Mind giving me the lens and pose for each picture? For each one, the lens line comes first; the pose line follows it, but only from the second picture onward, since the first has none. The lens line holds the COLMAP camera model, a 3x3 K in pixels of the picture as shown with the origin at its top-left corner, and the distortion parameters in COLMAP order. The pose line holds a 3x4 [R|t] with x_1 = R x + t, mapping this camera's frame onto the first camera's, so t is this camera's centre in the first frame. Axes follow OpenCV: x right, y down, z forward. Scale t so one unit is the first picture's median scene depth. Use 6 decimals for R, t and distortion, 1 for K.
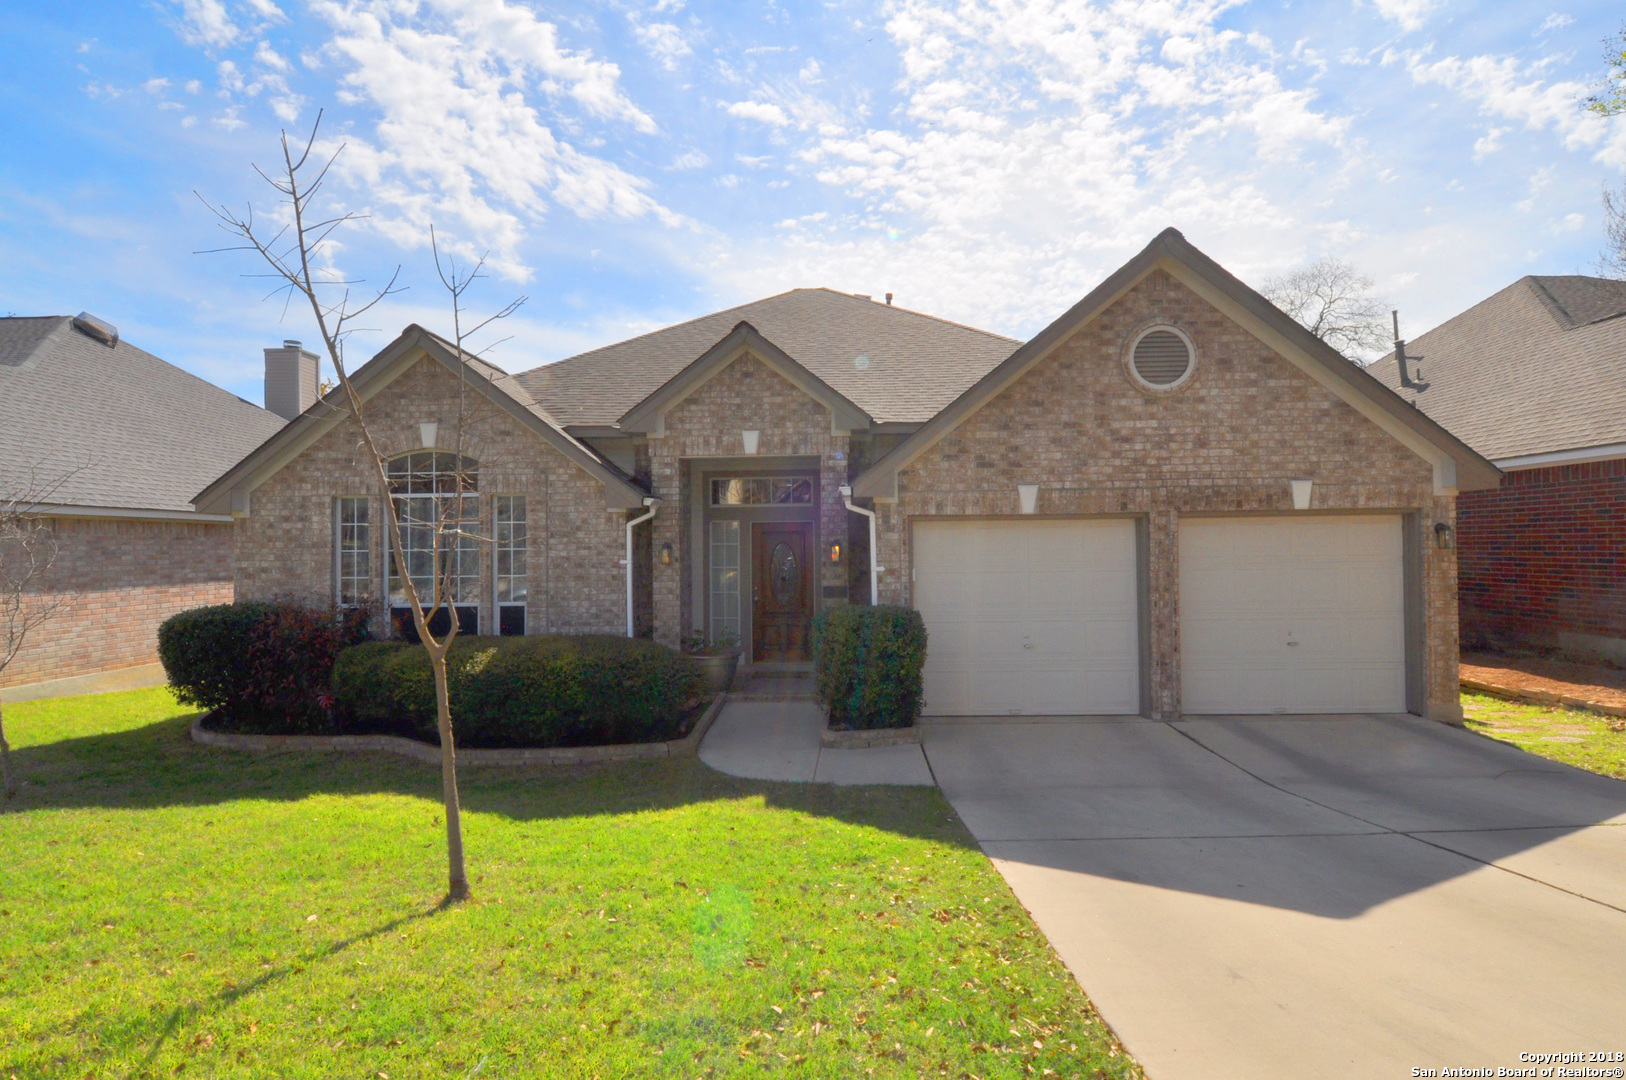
lens RADIAL K [[851.3, 0, 814.6], [0, 851.3, 533.4], [0, 0, 1]] dist [0.057707, -0.061196]
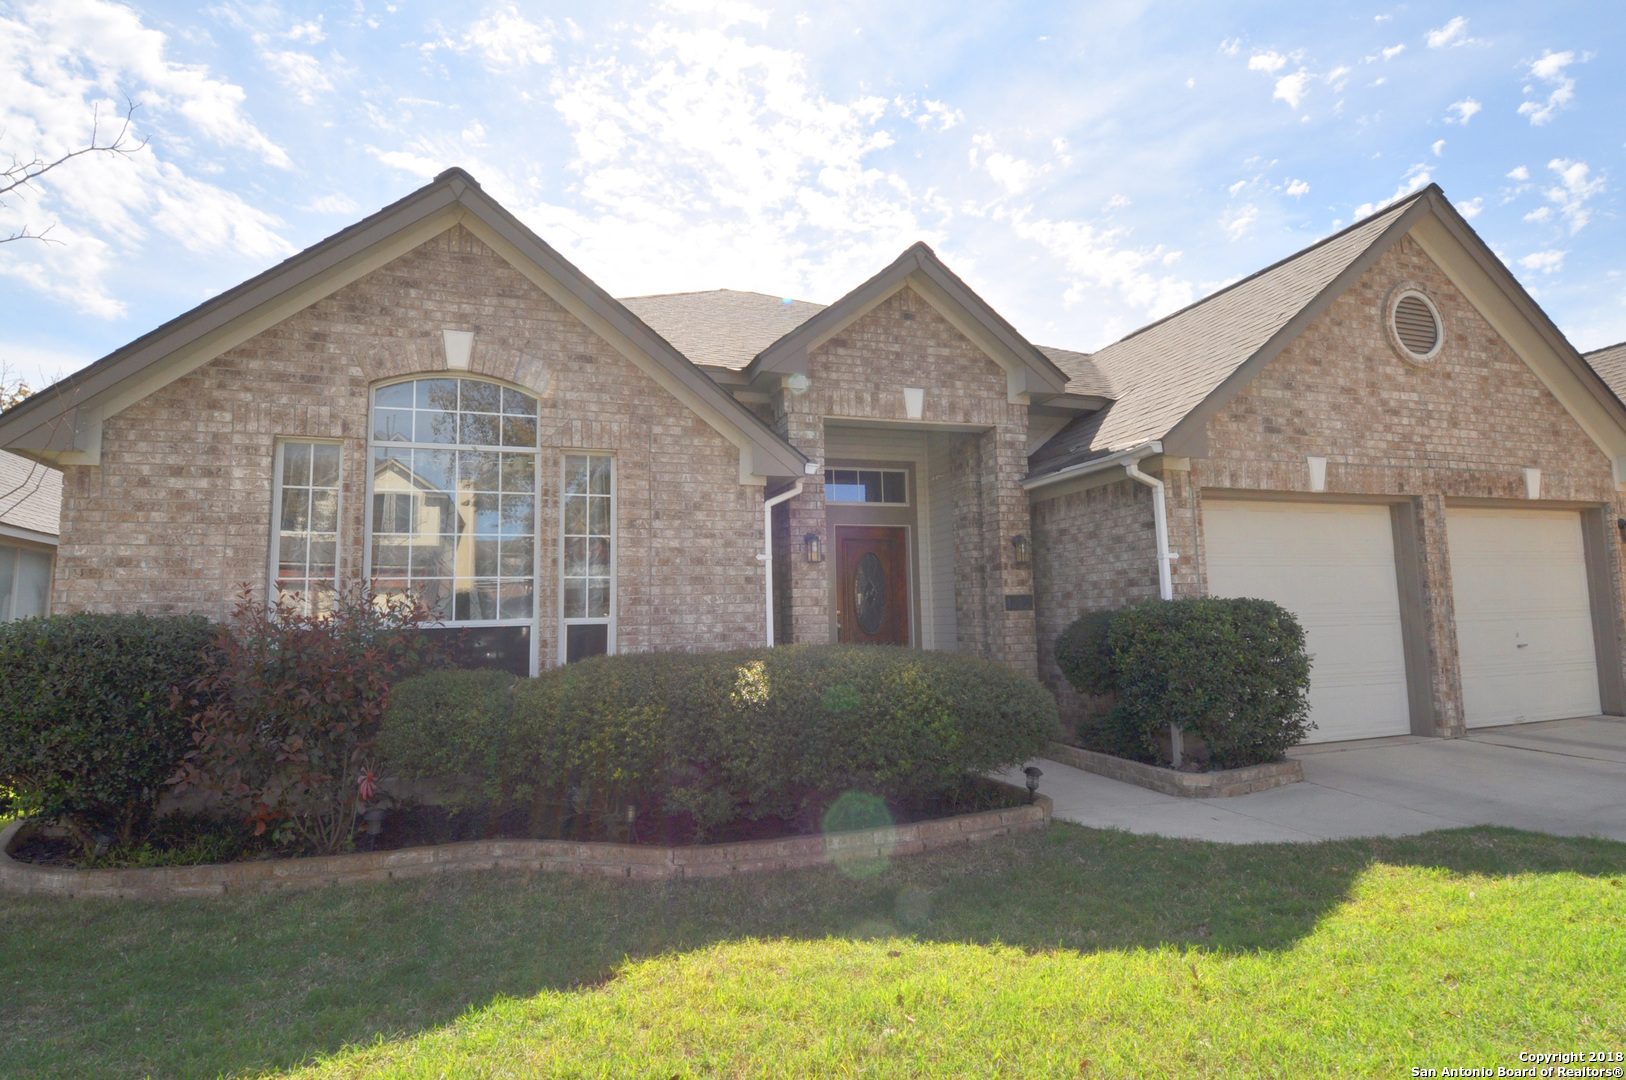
lens RADIAL K [[851.3, 0, 814.6], [0, 851.3, 533.4], [0, 0, 1]] dist [0.057707, -0.061196]
pose [[0.938033, 0.027200, 0.345478, -0.484309], [0.006632, 0.995323, -0.096371, 0.092790], [-0.346484, 0.092690, 0.933465, 0.394548]]
